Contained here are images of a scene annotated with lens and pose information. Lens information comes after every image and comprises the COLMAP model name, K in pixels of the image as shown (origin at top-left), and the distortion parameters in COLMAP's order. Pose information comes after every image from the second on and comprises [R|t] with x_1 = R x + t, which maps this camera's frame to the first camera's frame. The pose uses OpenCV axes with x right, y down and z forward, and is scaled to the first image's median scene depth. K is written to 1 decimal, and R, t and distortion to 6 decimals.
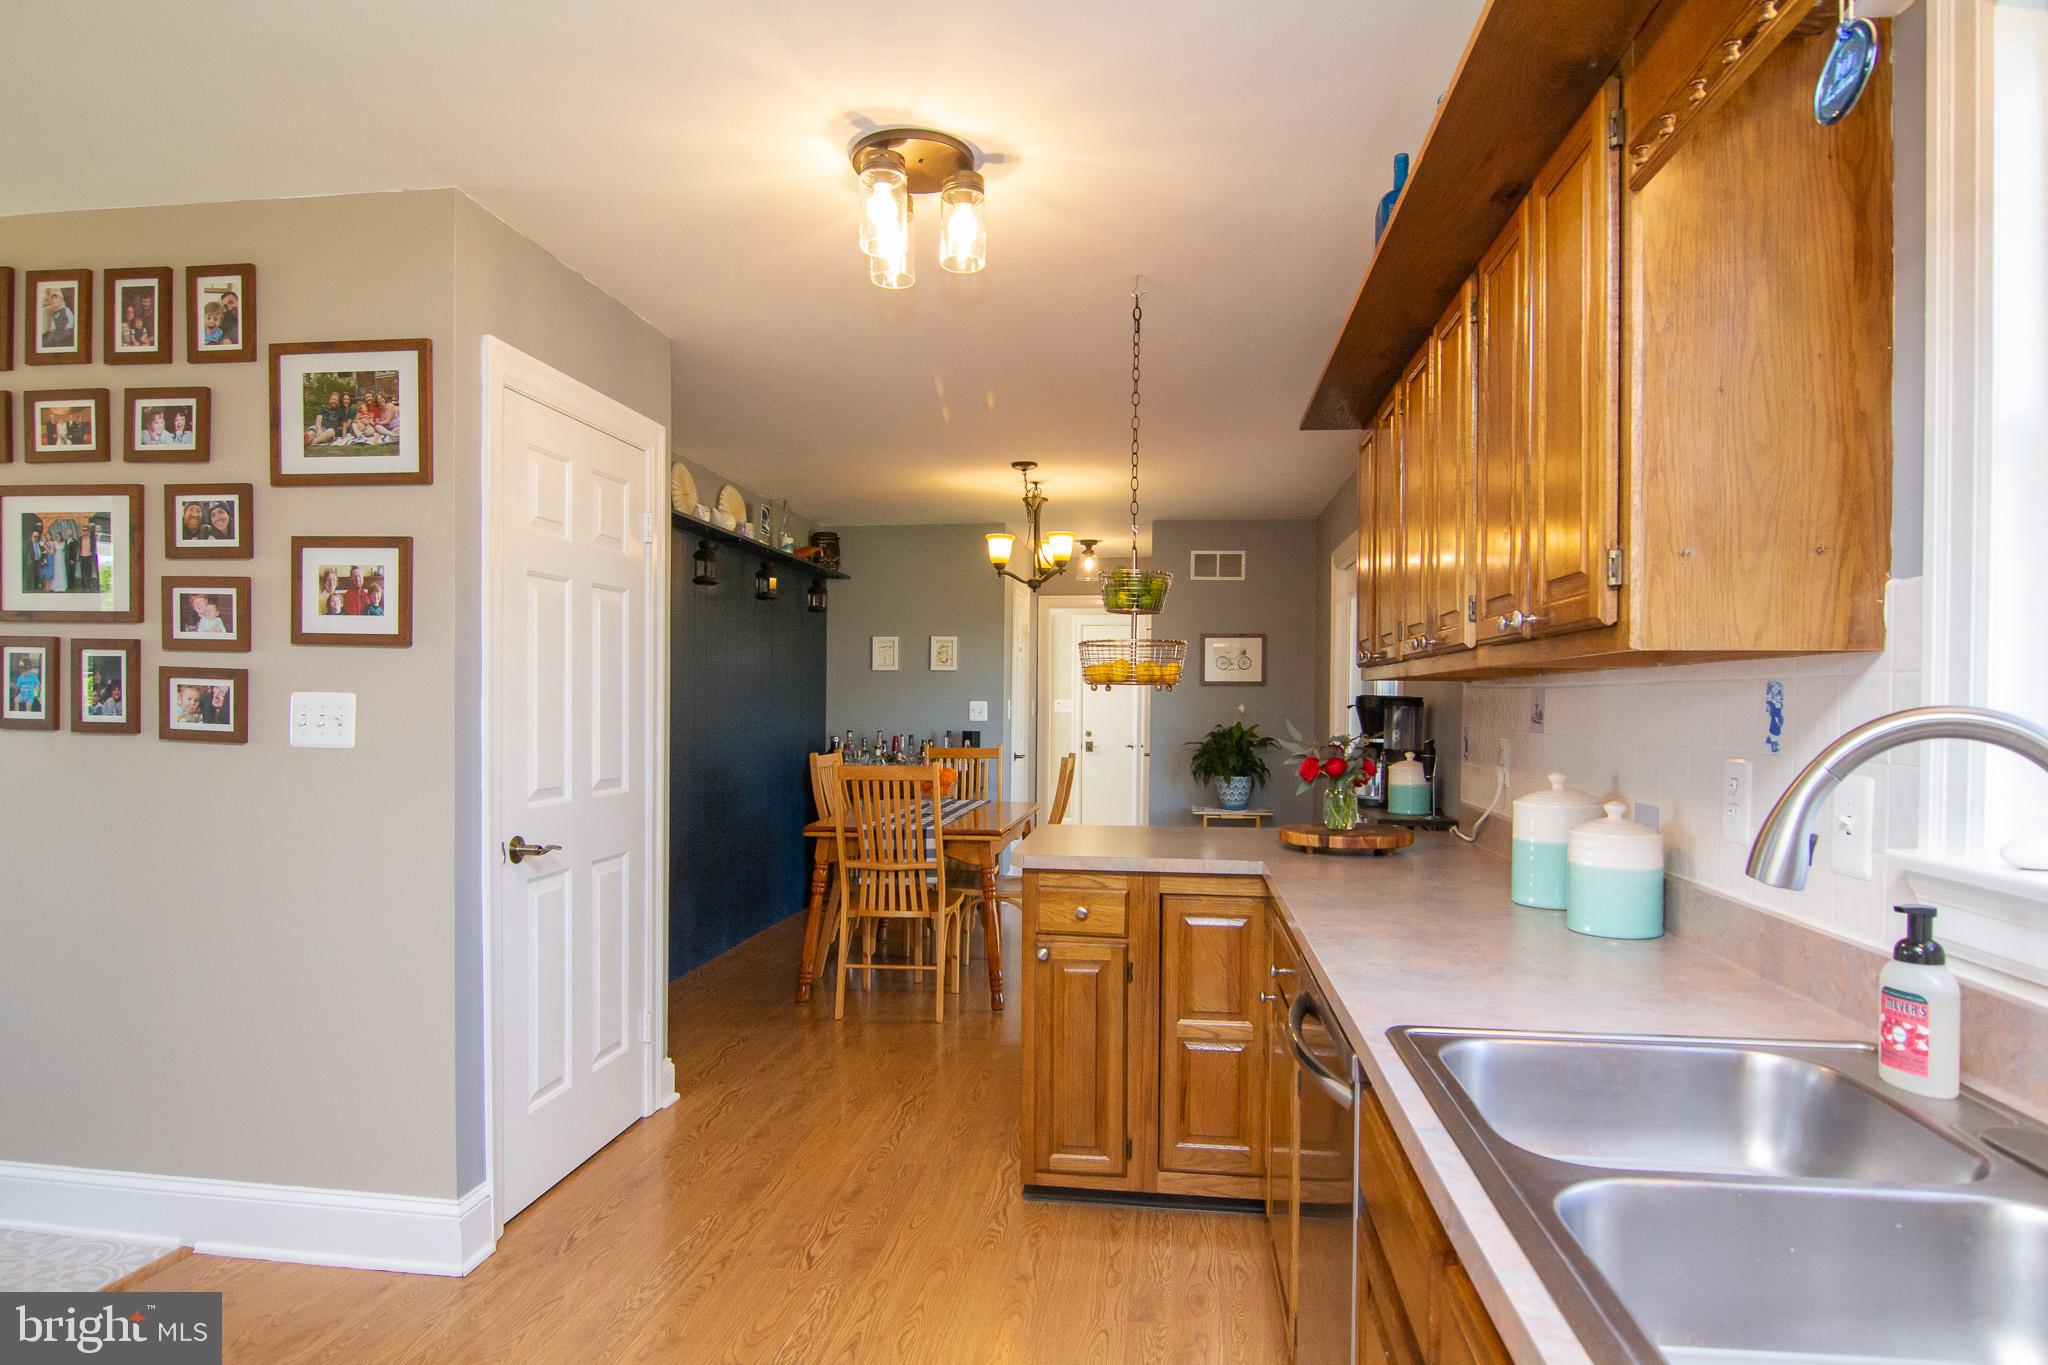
lens RADIAL K [[1161.0, 0, 1014.5], [0, 1161.0, 719.7], [0, 0, 1]] dist [-0.005954, -0.002732]
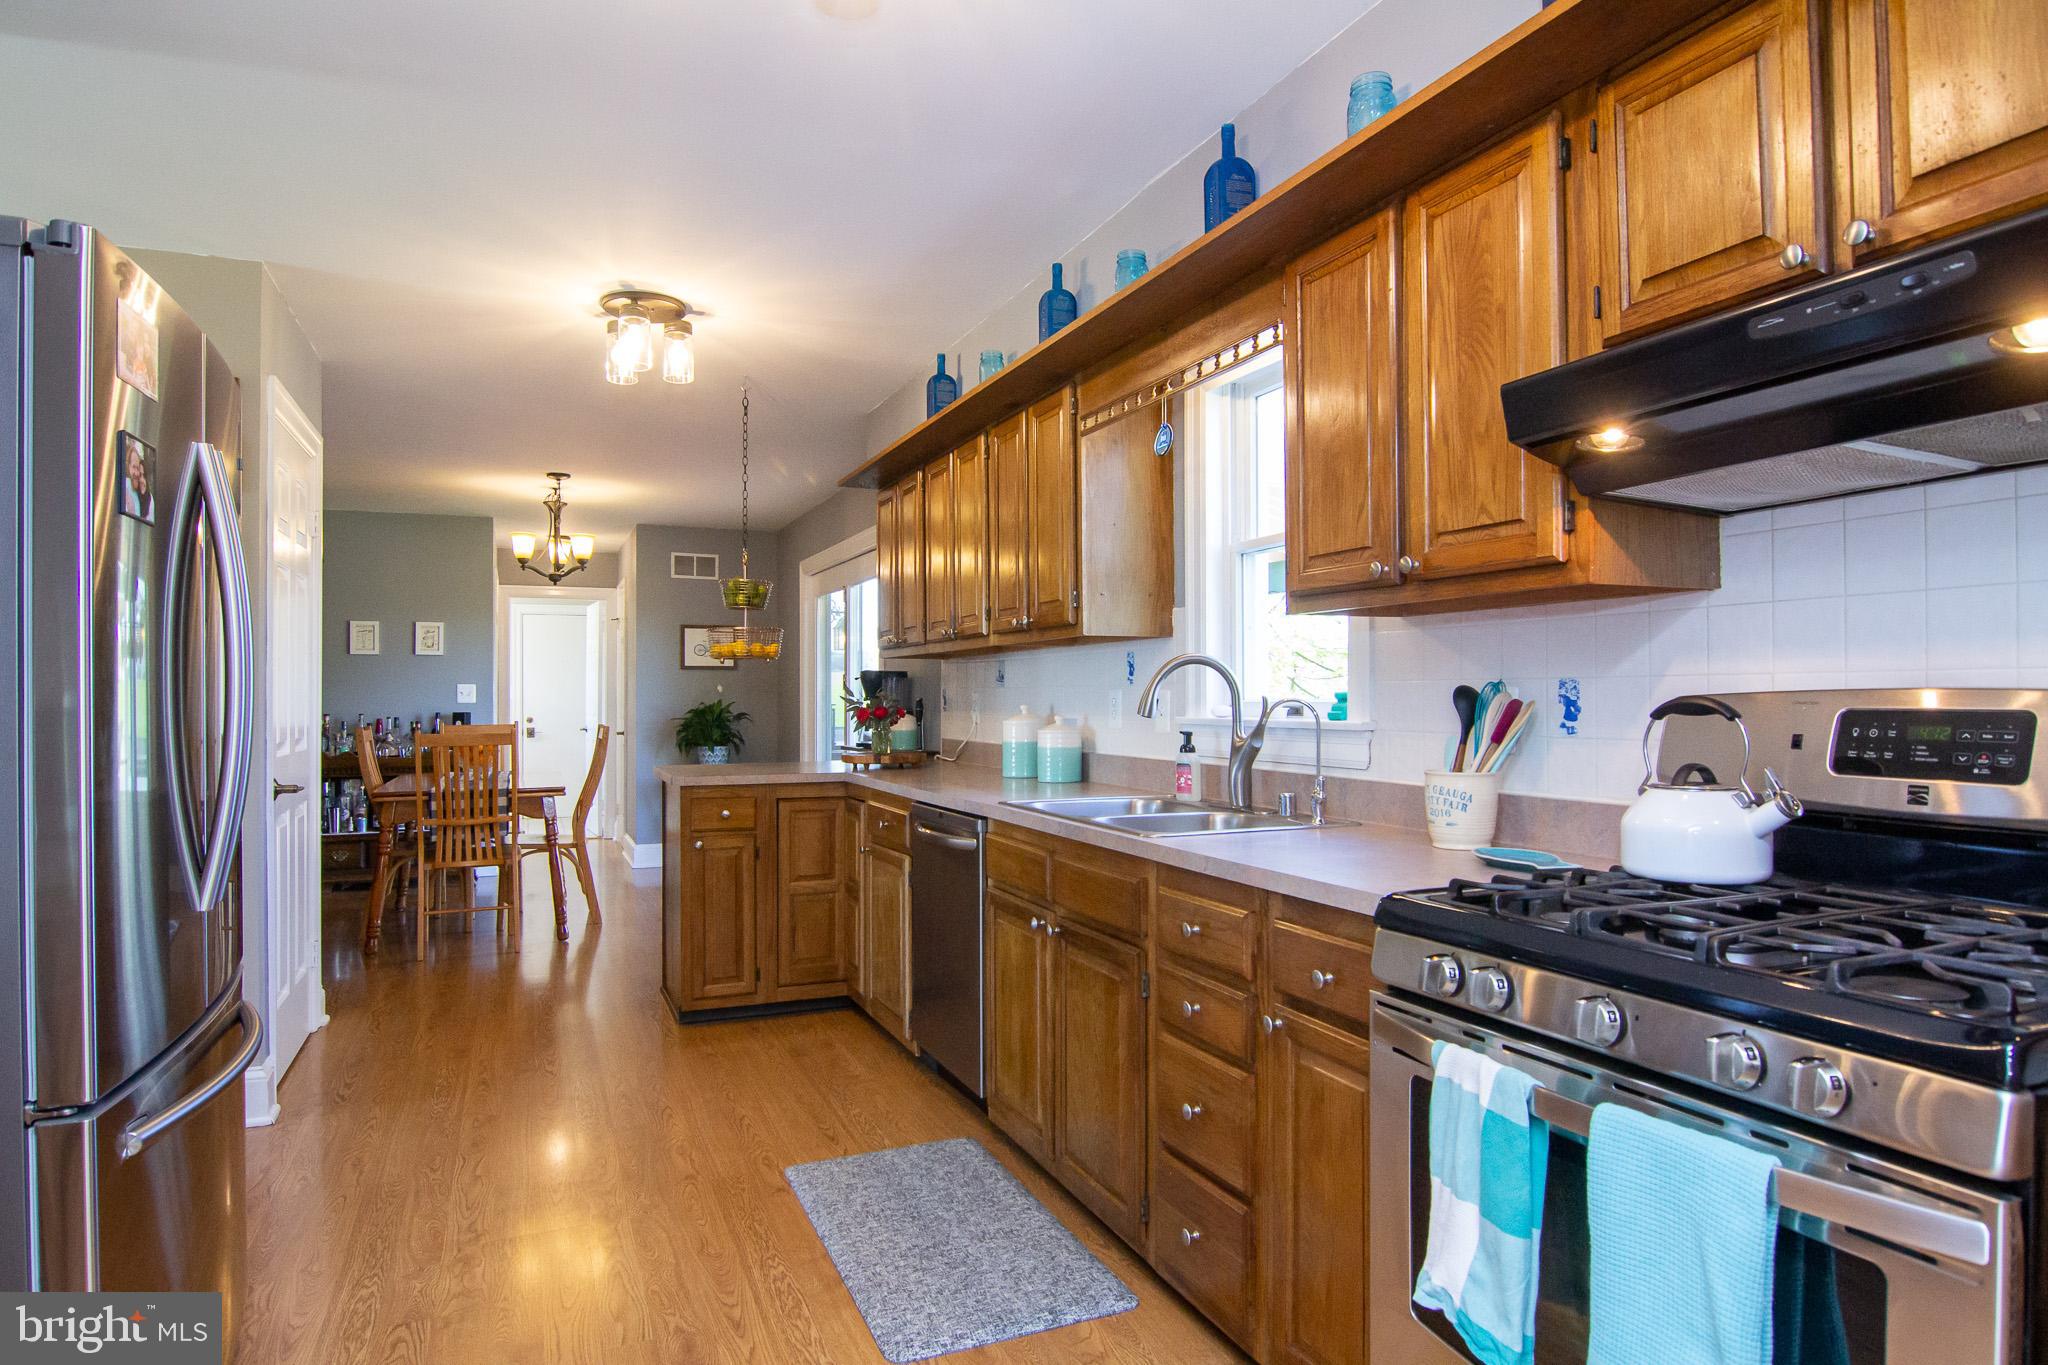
lens RADIAL K [[1214.4, 0, 1025.7], [0, 1214.4, 695.1], [0, 0, 1]] dist [-0.012931, -0.001429]
pose [[0.856212, -0.009191, 0.516543, -0.204134], [0.018722, 0.999737, -0.013245, 0.022319], [-0.516286, 0.021011, 0.856159, -0.250892]]
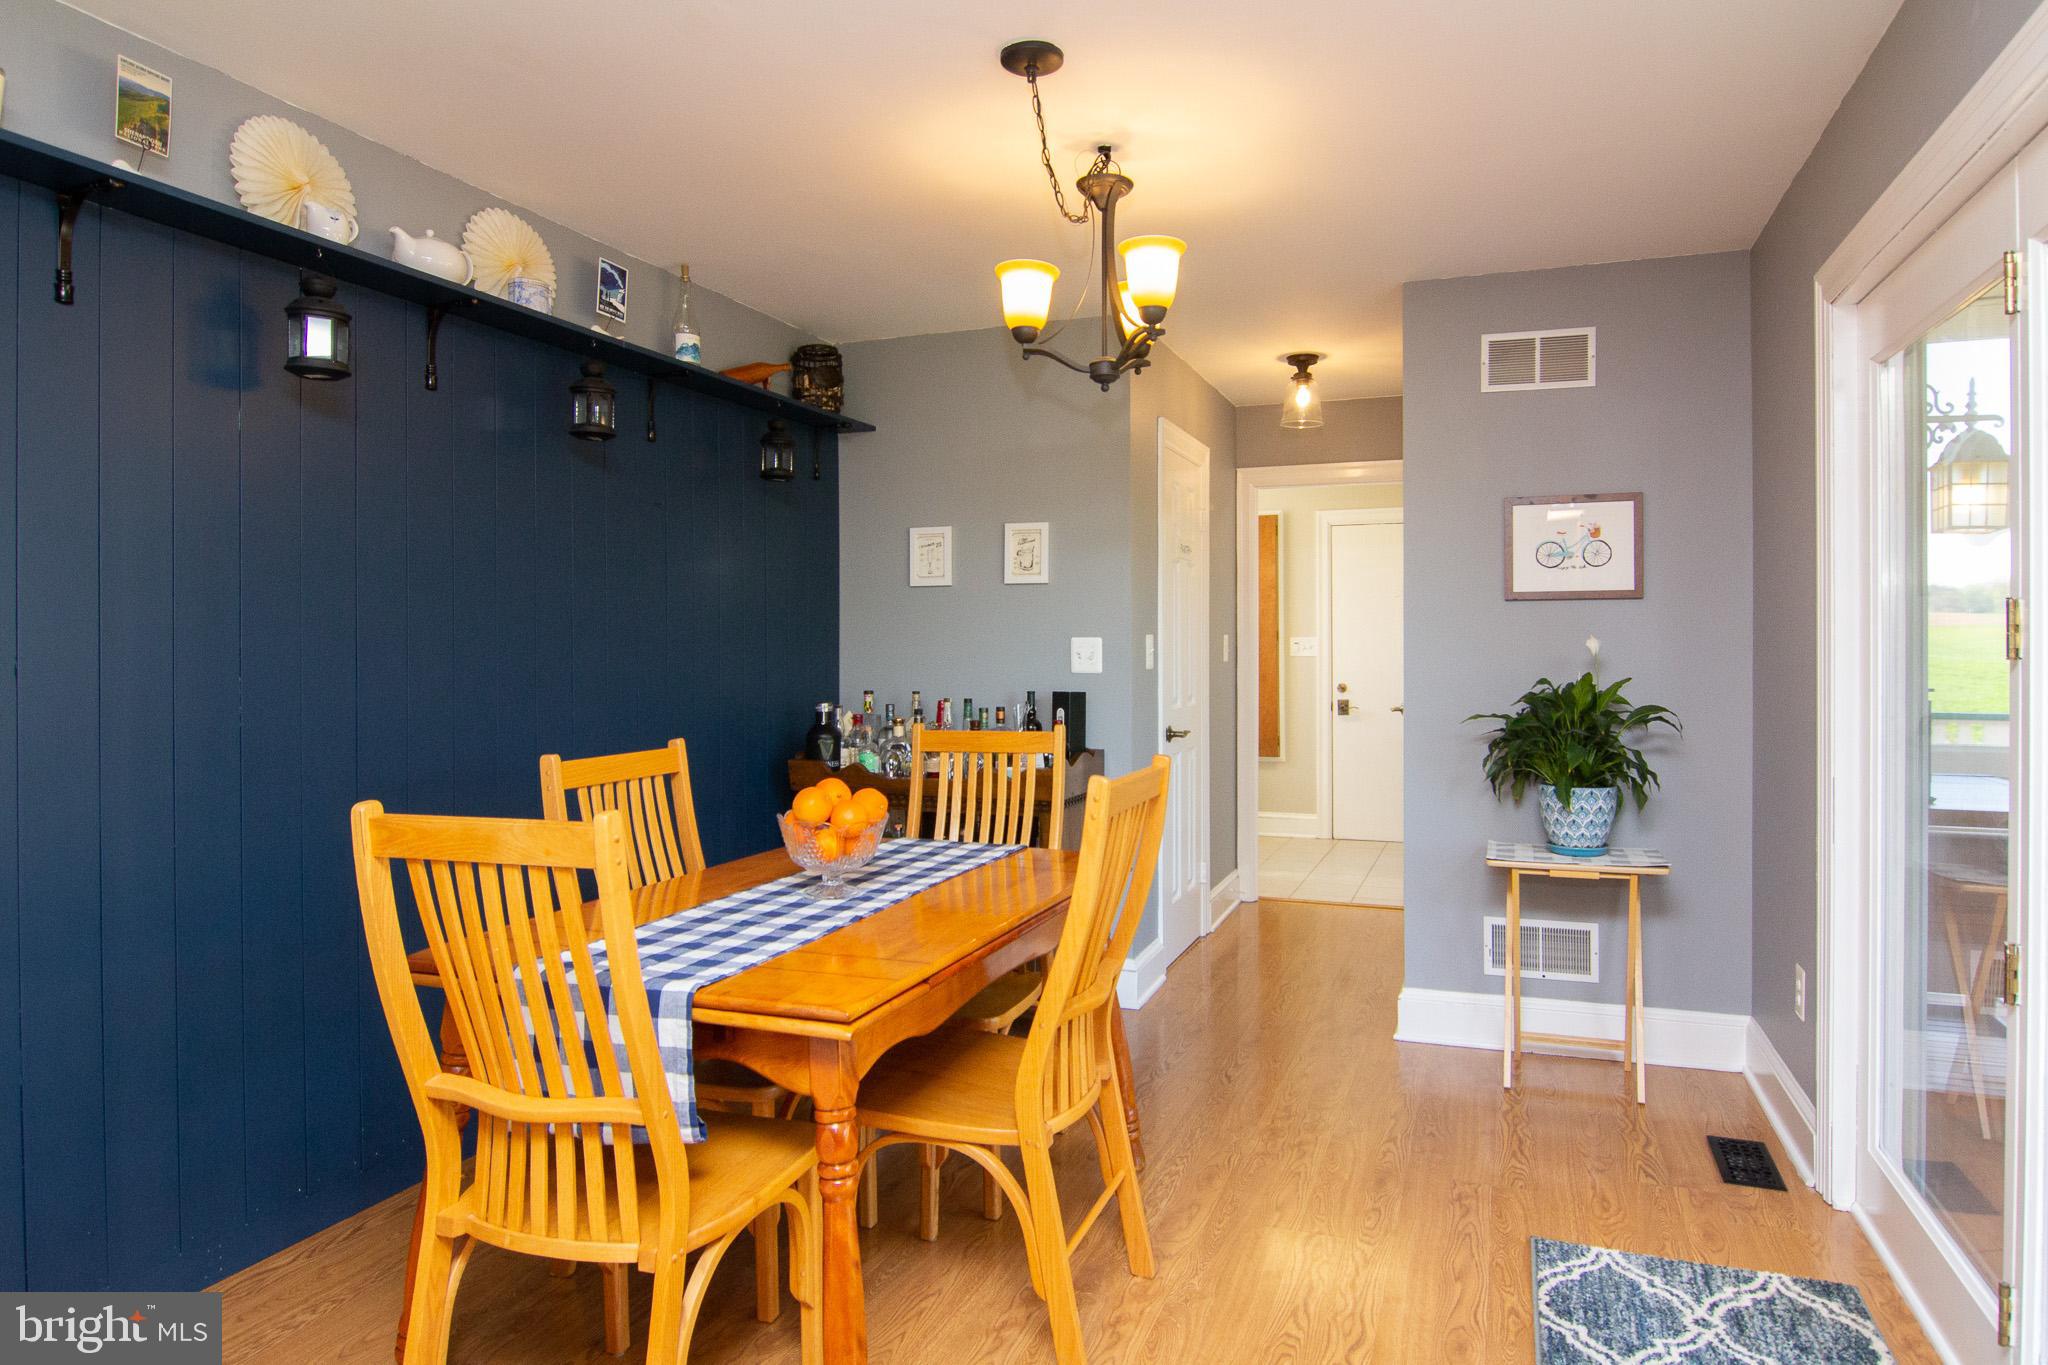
lens RADIAL K [[1177.5, 0, 1095.2], [0, 1177.5, 647.8], [0, 0, 1]] dist [-0.005381, -0.000729]
pose [[0.980640, -0.010417, -0.195541, 0.103072], [0.007509, 0.999850, -0.015610, -0.002781], [0.195675, 0.013839, 0.980571, 0.559248]]
